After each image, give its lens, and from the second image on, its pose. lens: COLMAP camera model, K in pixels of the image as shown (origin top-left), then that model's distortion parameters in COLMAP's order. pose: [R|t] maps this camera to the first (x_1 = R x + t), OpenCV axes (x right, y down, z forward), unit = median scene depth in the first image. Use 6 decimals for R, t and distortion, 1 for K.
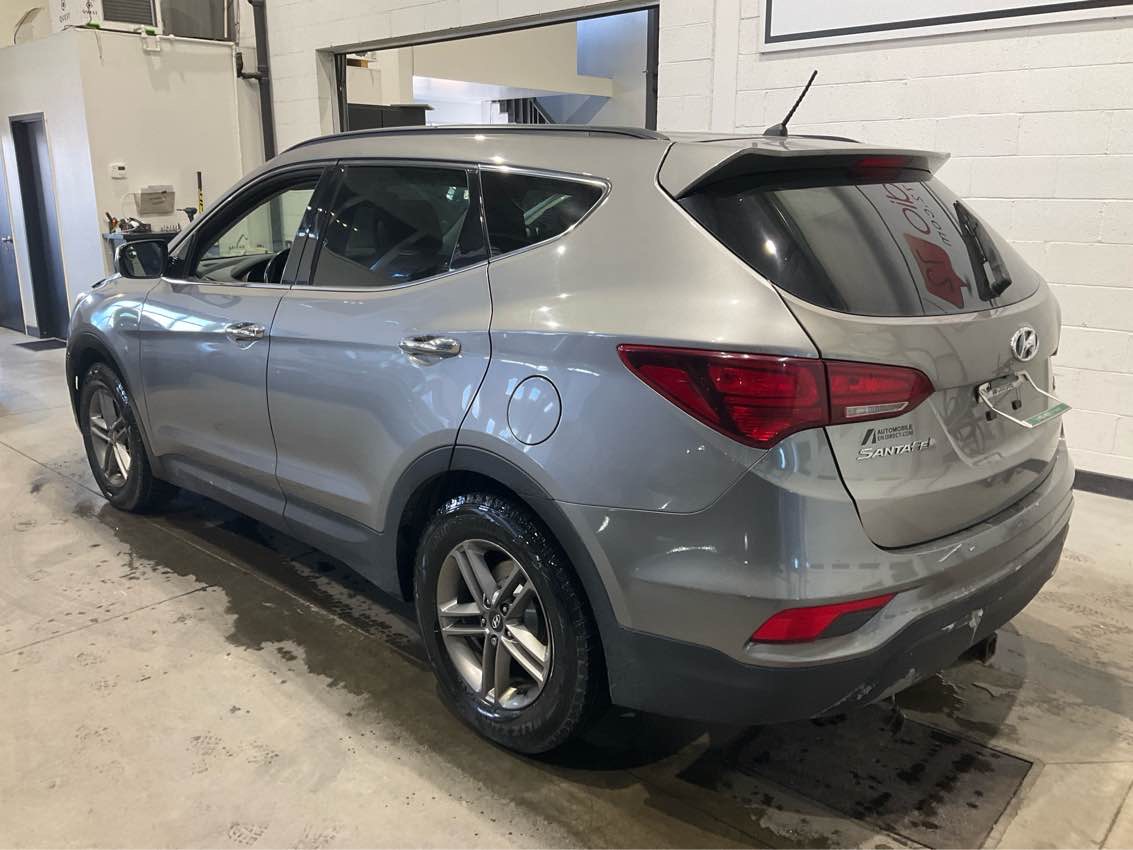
lens RADIAL K [[941.1, 0, 564.3], [0, 941.1, 421.7], [0, 0, 1]] dist [0.025462, -0.007107]
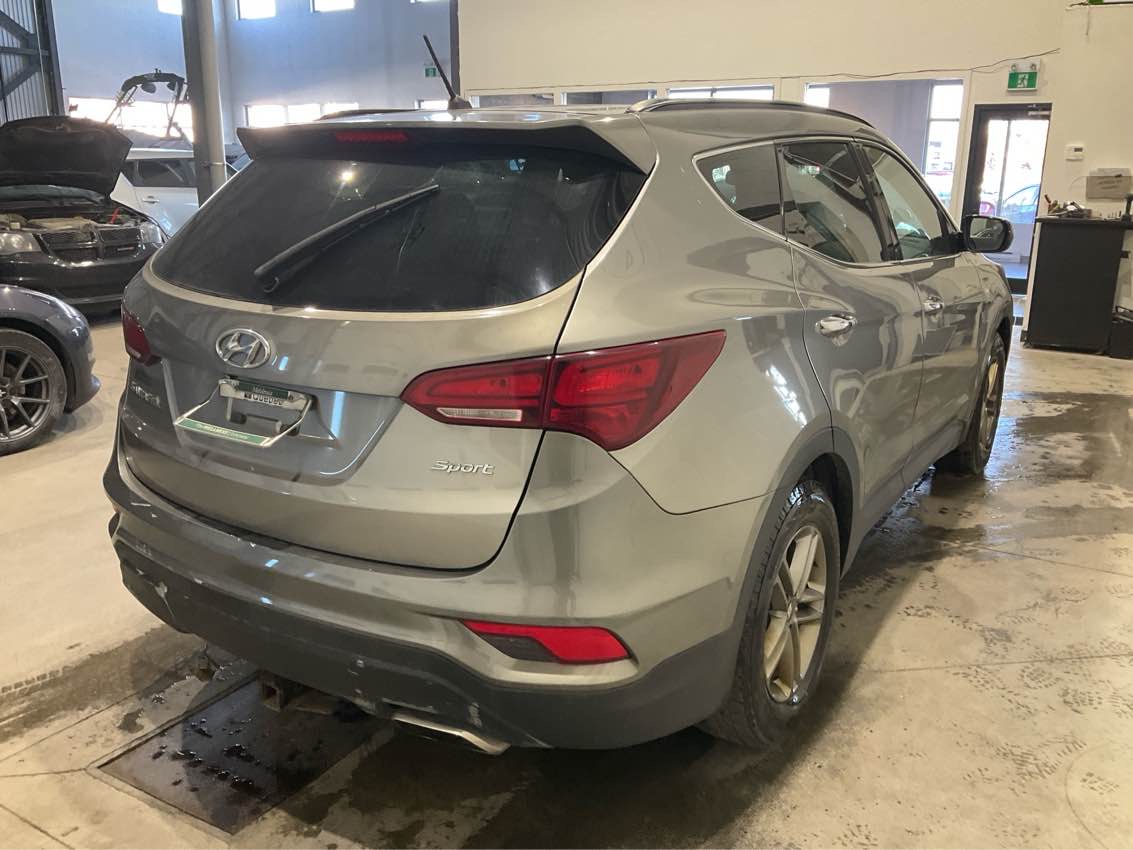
lens RADIAL K [[941.1, 0, 563.8], [0, 941.1, 426.1], [0, 0, 1]] dist [0.025462, -0.007107]
pose [[0.191302, 0.271097, -0.943350, 1.070305], [-0.253797, 0.942078, 0.219264, -0.216036], [0.948151, 0.197474, 0.249025, 0.844804]]
